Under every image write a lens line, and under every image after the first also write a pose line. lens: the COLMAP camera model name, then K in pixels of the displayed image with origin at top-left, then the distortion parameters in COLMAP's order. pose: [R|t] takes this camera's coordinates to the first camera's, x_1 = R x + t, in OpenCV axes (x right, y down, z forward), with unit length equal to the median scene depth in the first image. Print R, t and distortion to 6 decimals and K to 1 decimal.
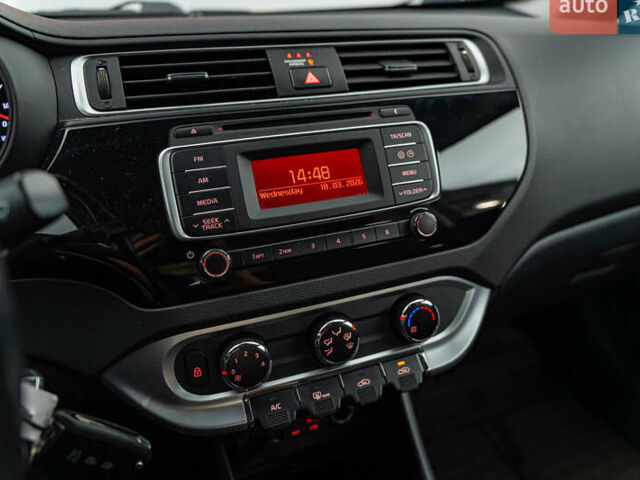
lens RADIAL K [[486.7, 0, 326.6], [0, 486.7, 239.9], [0, 0, 1]] dist [-0.004088, -0.002503]
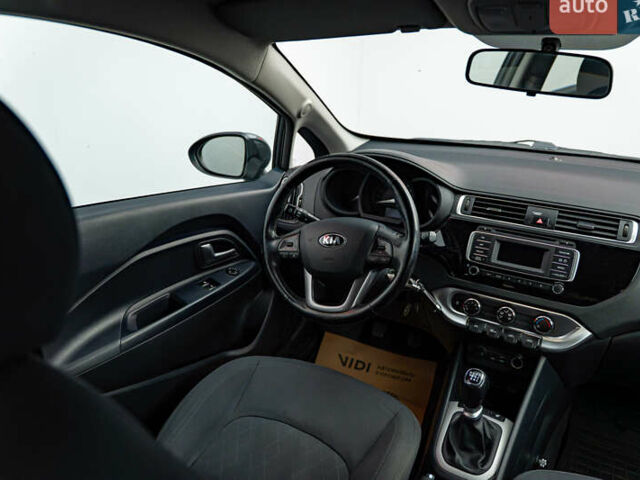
lens RADIAL K [[486.8, 0, 320.0], [0, 486.8, 240.0], [0, 0, 1]] dist [-0.005726, -0.004871]
pose [[0.626322, 0.312944, -0.713994, 1.189642], [-0.350706, 0.931083, 0.100452, -0.092245], [0.696223, 0.187486, 0.692909, -1.696377]]
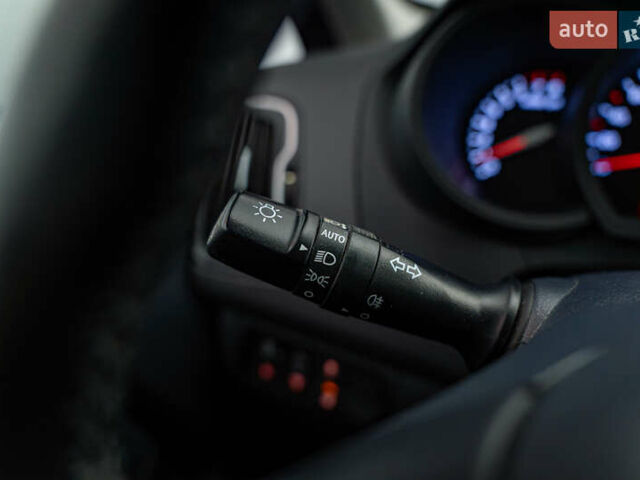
lens RADIAL K [[486.8, 0, 320.0], [0, 486.8, 240.0], [0, 0, 1]] dist [-0.005726, -0.004871]
pose [[0.711597, 0.270953, -0.648239, -0.925645], [-0.280013, 0.955574, 0.092032, 0.056056], [0.644377, 0.116026, 0.755854, 0.034878]]
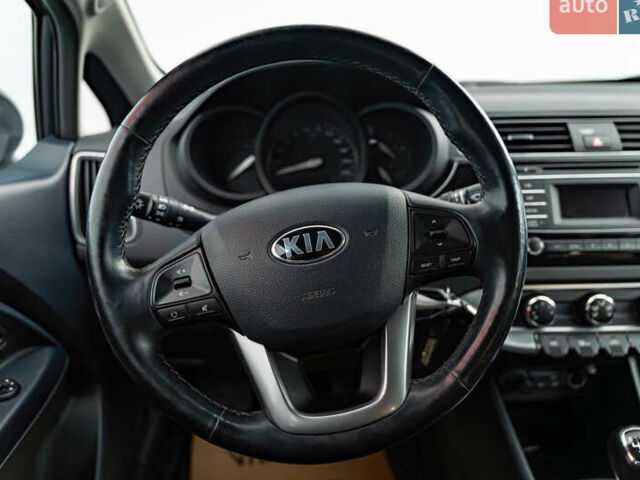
lens RADIAL K [[486.7, 0, 326.6], [0, 486.7, 239.9], [0, 0, 1]] dist [-0.004088, -0.002503]
pose [[0.940418, 0.122429, -0.317214, -0.336302], [-0.147169, 0.987573, -0.055146, 0.203231], [0.306520, 0.098544, 0.946749, -0.752566]]
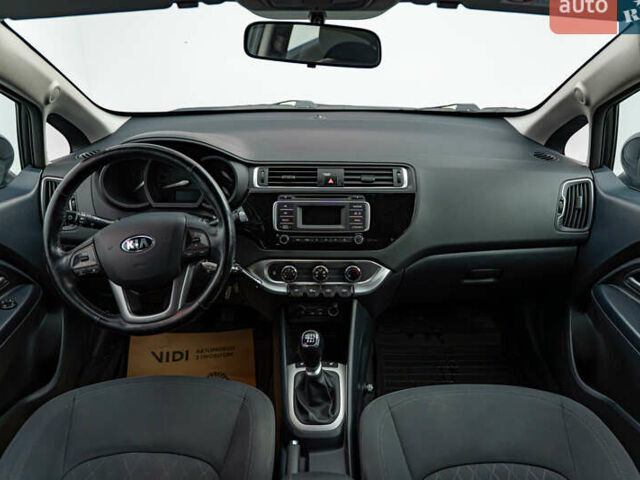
lens RADIAL K [[486.8, 0, 320.0], [0, 486.8, 240.0], [0, 0, 1]] dist [-0.005726, -0.004871]
pose [[0.934693, 0.181855, -0.305416, 0.882547], [-0.173202, 0.983325, 0.055438, -0.151813], [0.310405, 0.001081, 0.950604, -1.793066]]
